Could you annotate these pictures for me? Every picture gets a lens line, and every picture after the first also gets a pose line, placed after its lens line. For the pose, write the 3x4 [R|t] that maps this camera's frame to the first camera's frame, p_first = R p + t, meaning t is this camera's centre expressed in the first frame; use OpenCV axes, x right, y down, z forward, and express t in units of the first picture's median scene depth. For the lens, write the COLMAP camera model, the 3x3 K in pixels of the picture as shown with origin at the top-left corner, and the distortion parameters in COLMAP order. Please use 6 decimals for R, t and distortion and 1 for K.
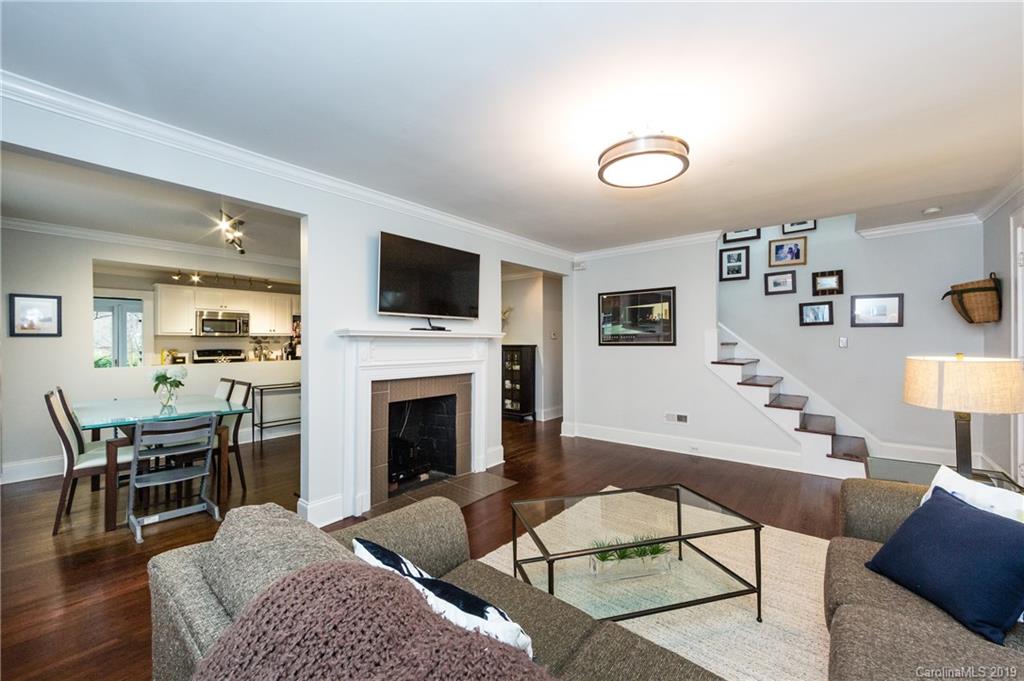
lens RADIAL K [[406.5, 0, 517.5], [0, 406.5, 340.6], [0, 0, 1]] dist [-0.000067, 0.000074]
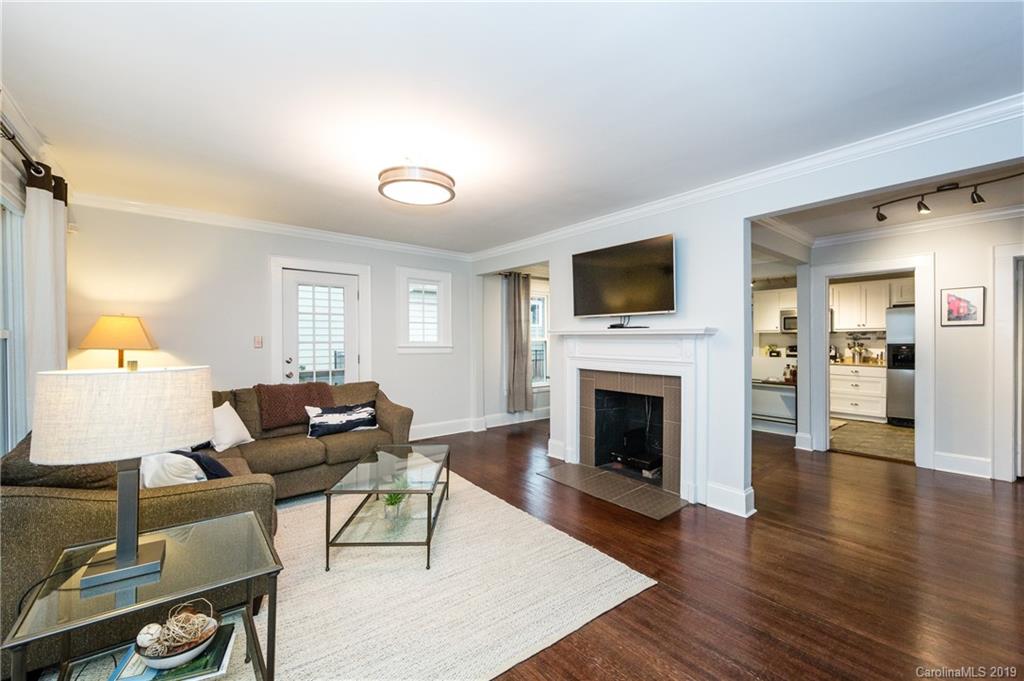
lens RADIAL K [[406.5, 0, 517.5], [0, 406.5, 340.6], [0, 0, 1]] dist [-0.000067, 0.000074]
pose [[-0.192323, 0.005343, -0.981317, 0.788415], [0.004663, 0.999979, 0.004530, 0.001568], [0.981321, -0.003705, -0.192343, 0.857042]]
